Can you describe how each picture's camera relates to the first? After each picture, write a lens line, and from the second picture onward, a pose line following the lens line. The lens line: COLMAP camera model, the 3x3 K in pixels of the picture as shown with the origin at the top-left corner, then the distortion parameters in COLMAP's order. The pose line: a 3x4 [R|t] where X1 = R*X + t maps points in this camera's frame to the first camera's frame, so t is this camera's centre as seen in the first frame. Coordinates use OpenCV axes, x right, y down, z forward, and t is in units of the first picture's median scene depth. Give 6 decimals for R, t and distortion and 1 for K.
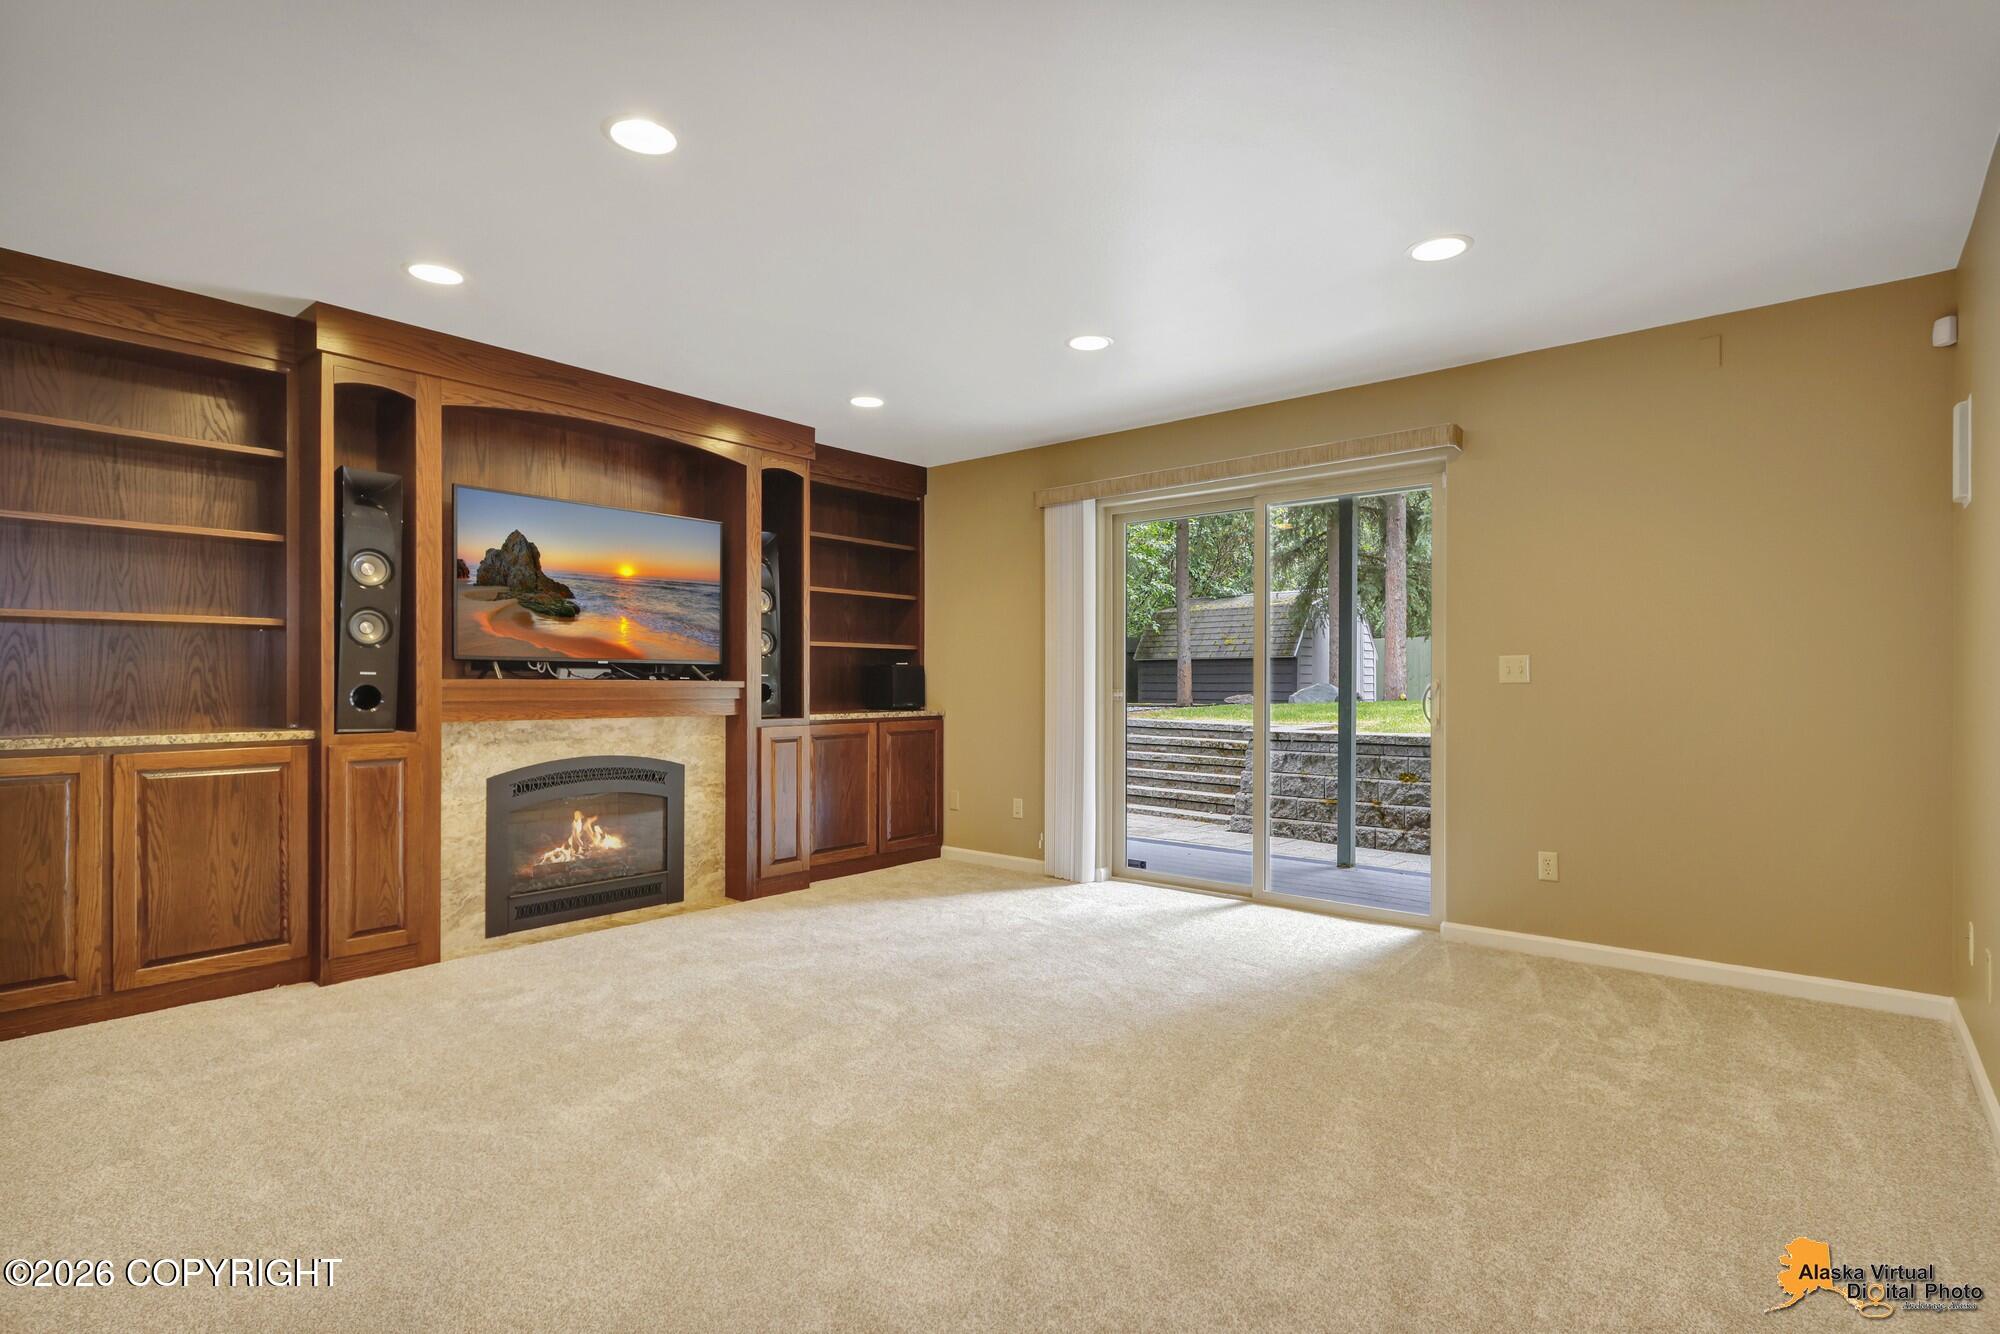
lens RADIAL K [[957.9, 0, 1004.1], [0, 957.9, 672.6], [0, 0, 1]] dist [0.000267, -0.000170]
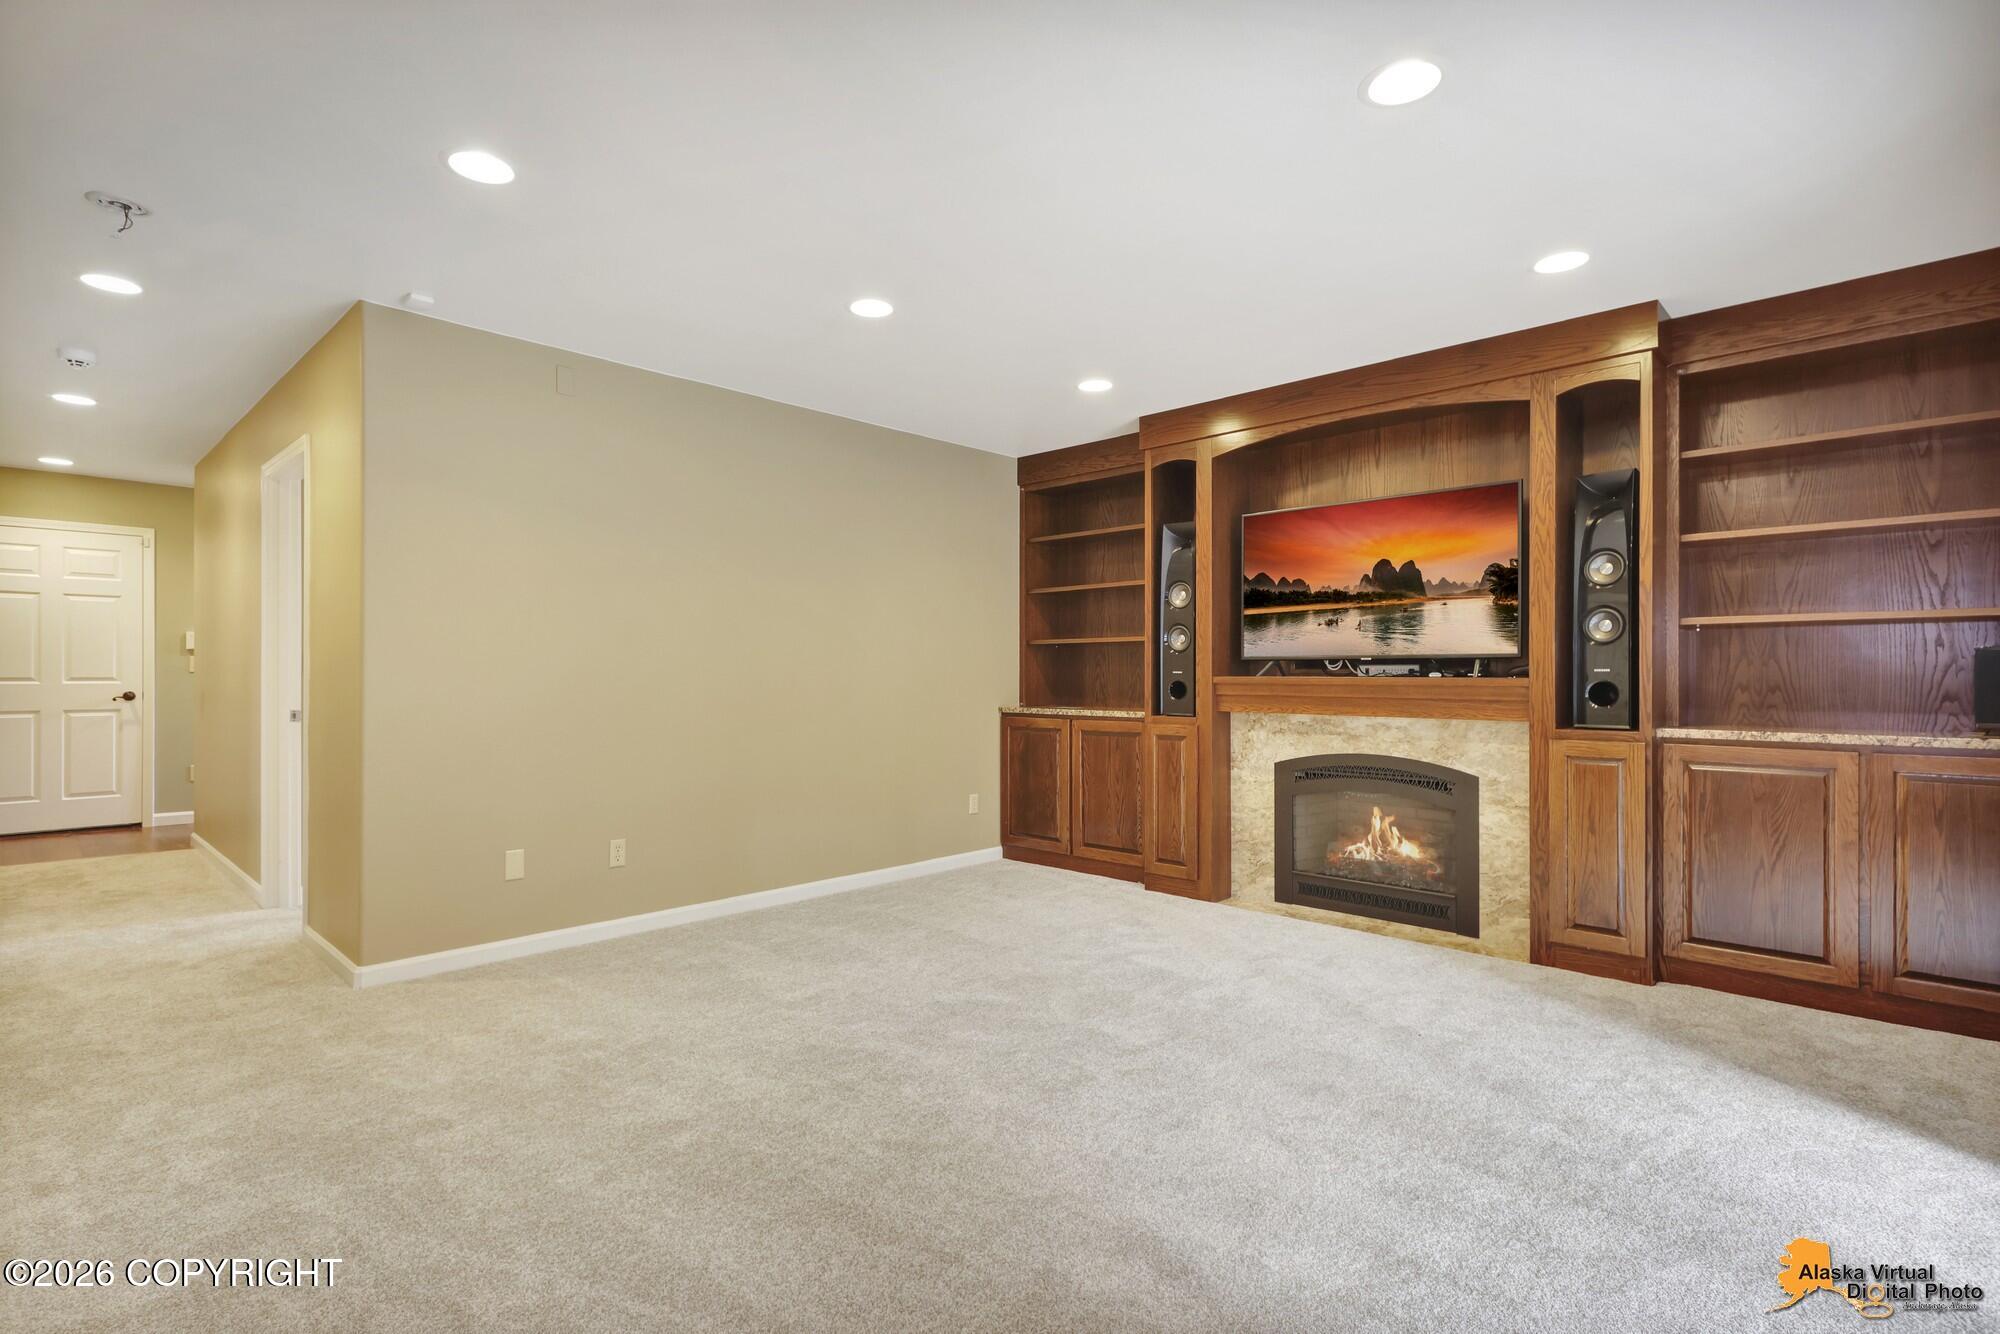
lens RADIAL K [[957.9, 0, 1004.1], [0, 957.9, 672.6], [0, 0, 1]] dist [0.000267, -0.000170]
pose [[-0.065015, -0.006972, -0.997860, 0.588877], [0.007581, 0.999943, -0.007481, 0.007907], [0.997856, -0.008051, -0.064958, 0.700177]]
